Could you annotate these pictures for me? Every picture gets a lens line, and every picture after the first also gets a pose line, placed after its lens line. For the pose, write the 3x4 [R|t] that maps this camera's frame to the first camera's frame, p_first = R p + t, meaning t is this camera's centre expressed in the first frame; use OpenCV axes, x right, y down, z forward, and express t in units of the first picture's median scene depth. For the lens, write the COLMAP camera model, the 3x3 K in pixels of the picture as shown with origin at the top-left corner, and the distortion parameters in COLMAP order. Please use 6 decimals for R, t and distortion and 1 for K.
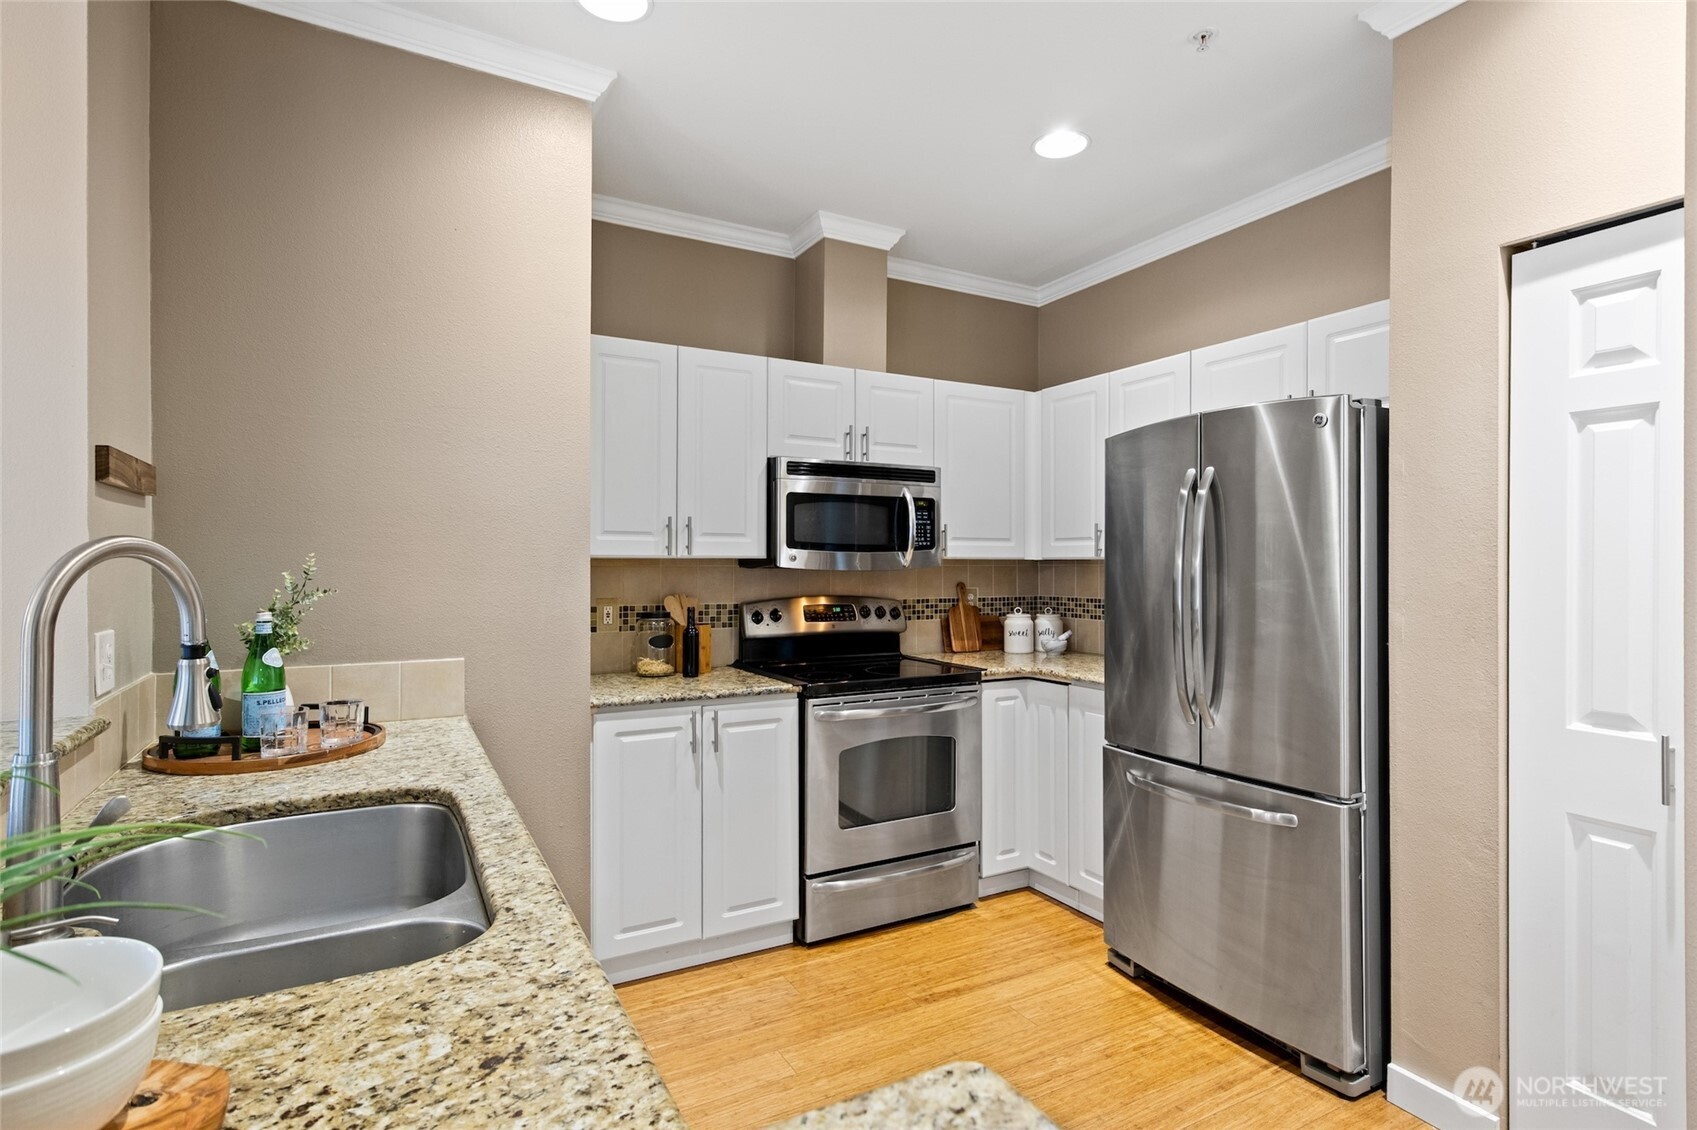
lens RADIAL K [[855.8, 0, 824.2], [0, 855.8, 562.6], [0, 0, 1]] dist [-0.000110, -0.000306]
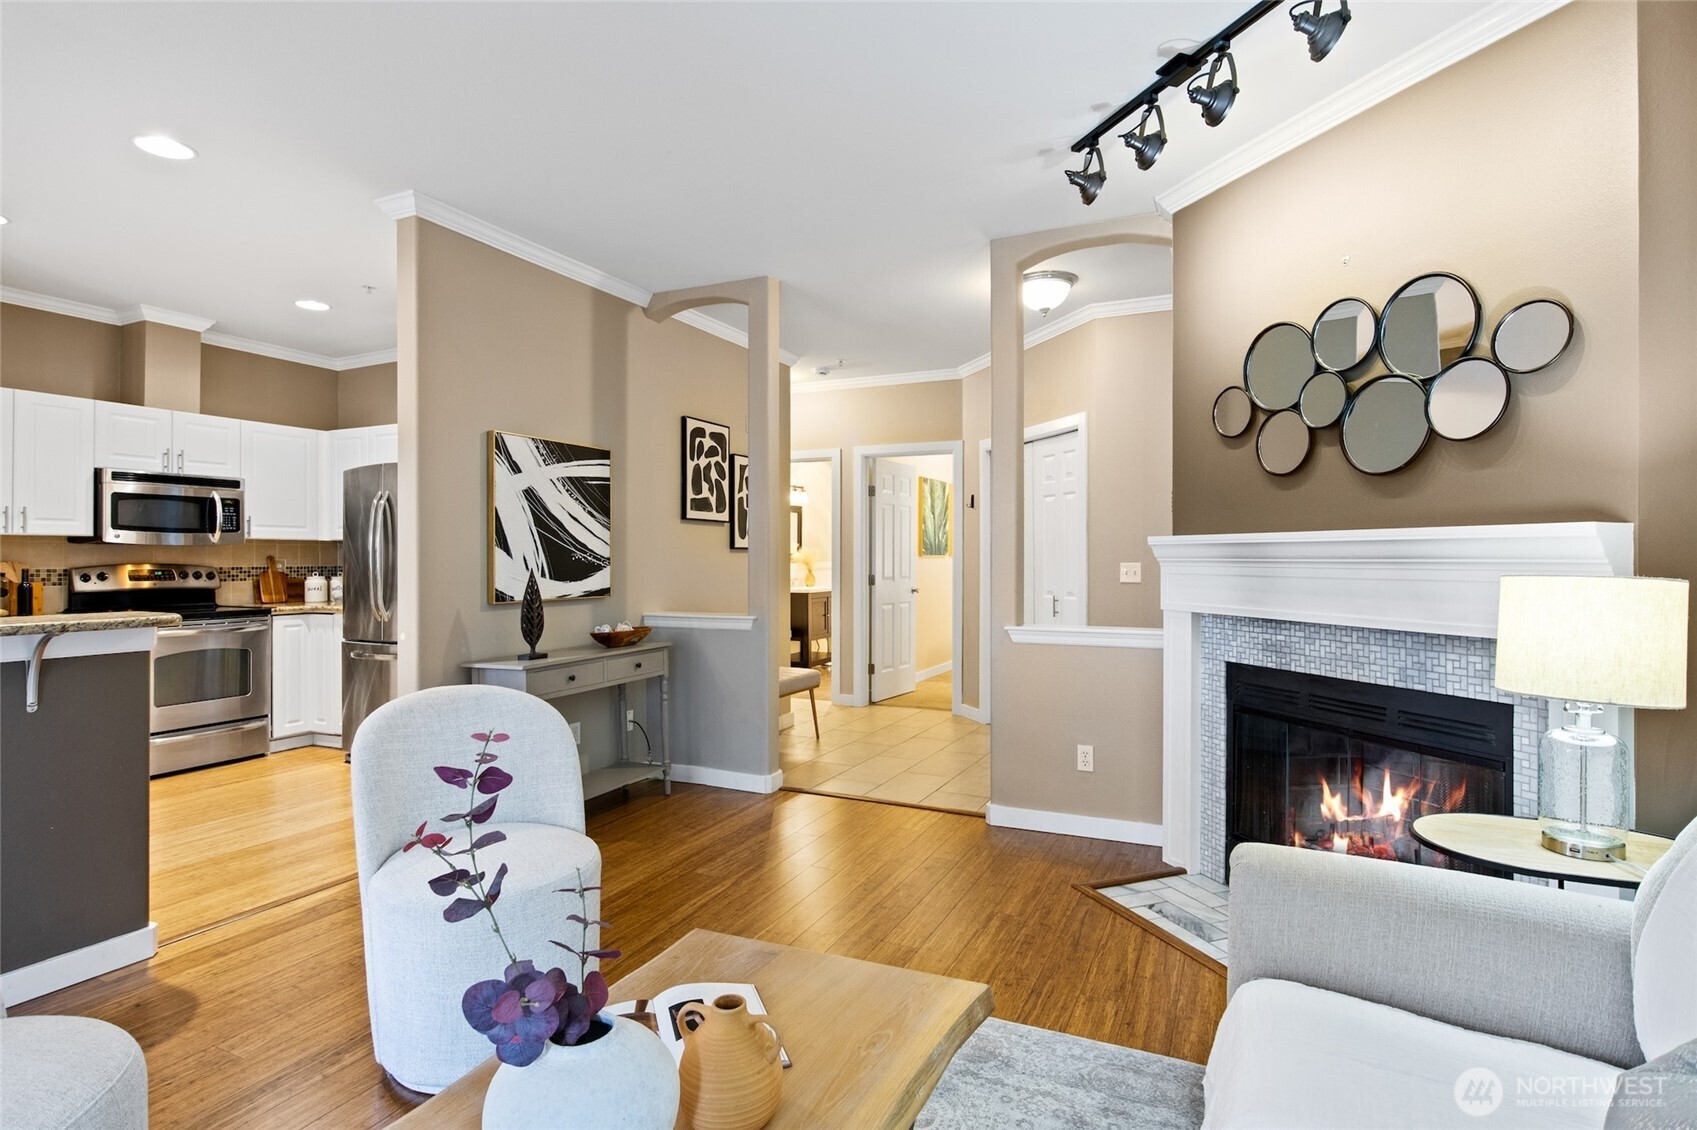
lens RADIAL K [[850.6, 0, 843.2], [0, 850.6, 554.1], [0, 0, 1]] dist [-0.002549, -0.001394]
pose [[0.793398, -0.001872, 0.608700, 0.063237], [0.003596, 0.999992, -0.001612, 0.030972], [-0.608692, 0.003468, 0.793399, -0.886796]]
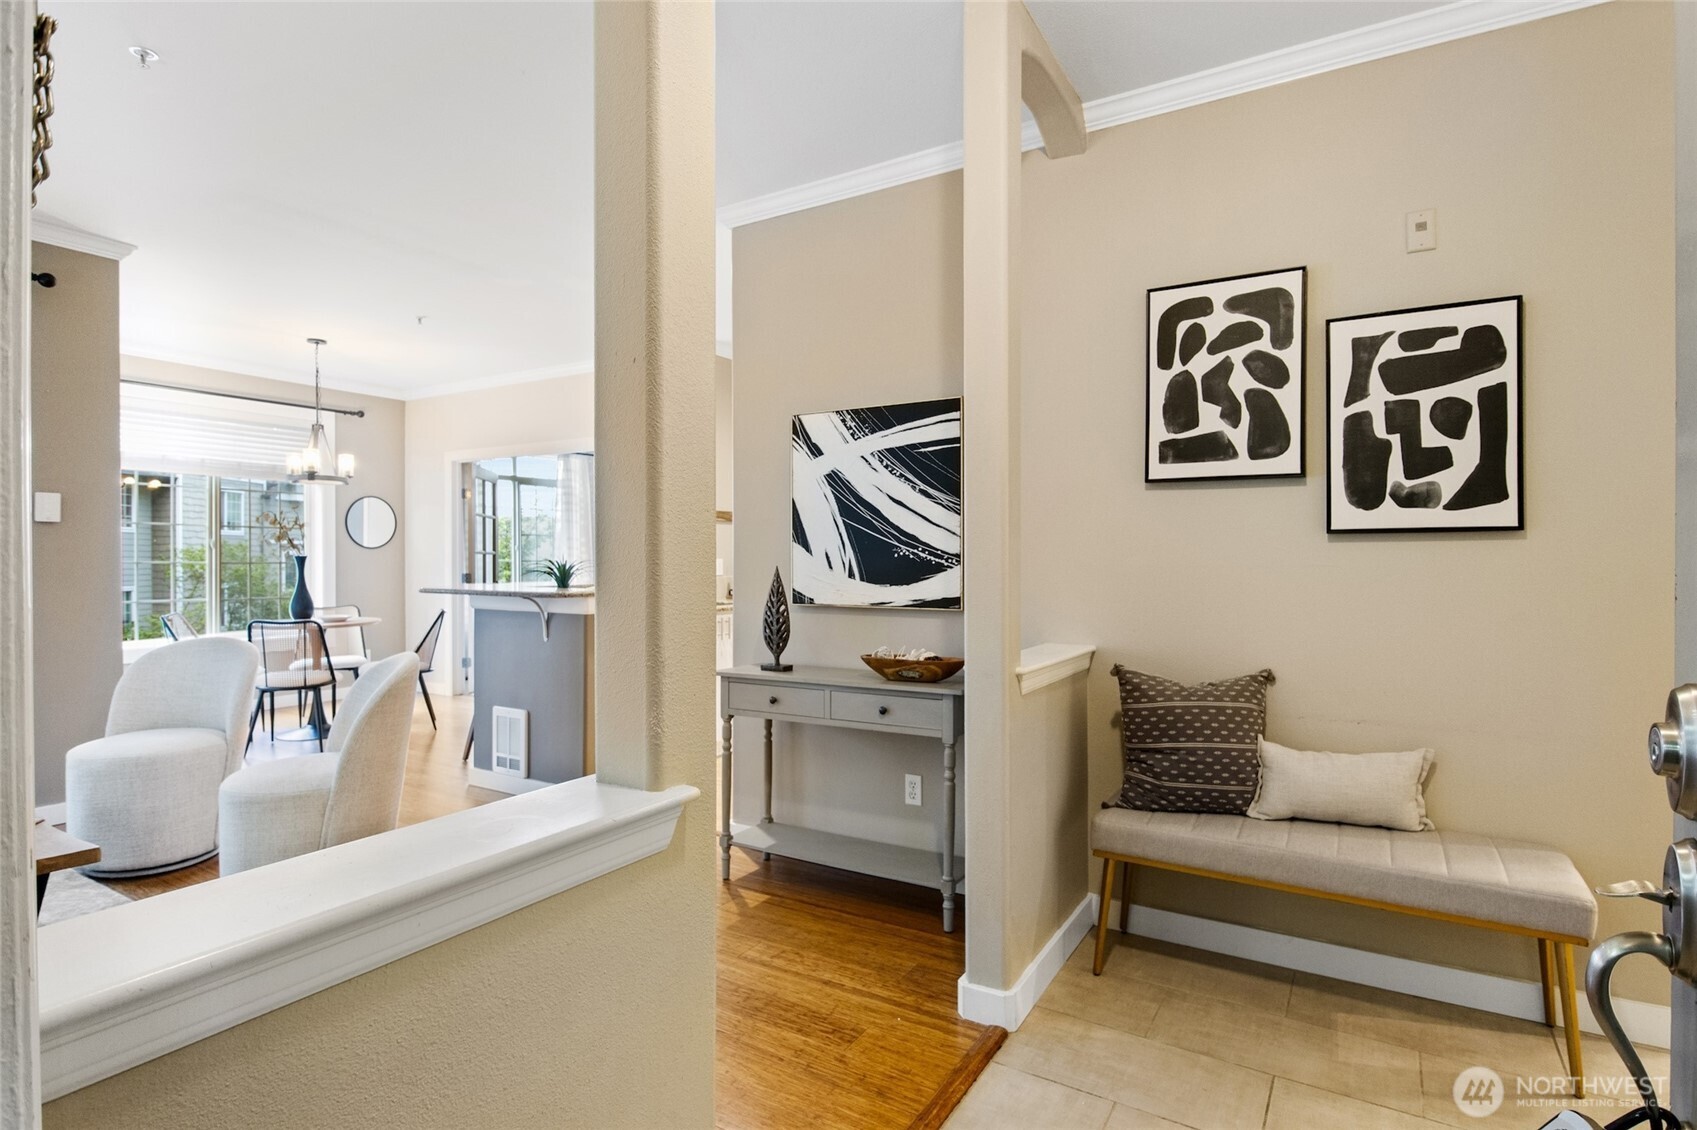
lens RADIAL K [[850.3, 0, 865.4], [0, 850.3, 561.9], [0, 0, 1]] dist [-0.006441, -0.002333]
pose [[0.537594, -0.000671, -0.843204, 1.305004], [0.003004, 0.999995, 0.001119, 0.040718], [0.843199, -0.003135, 0.537593, -0.183428]]
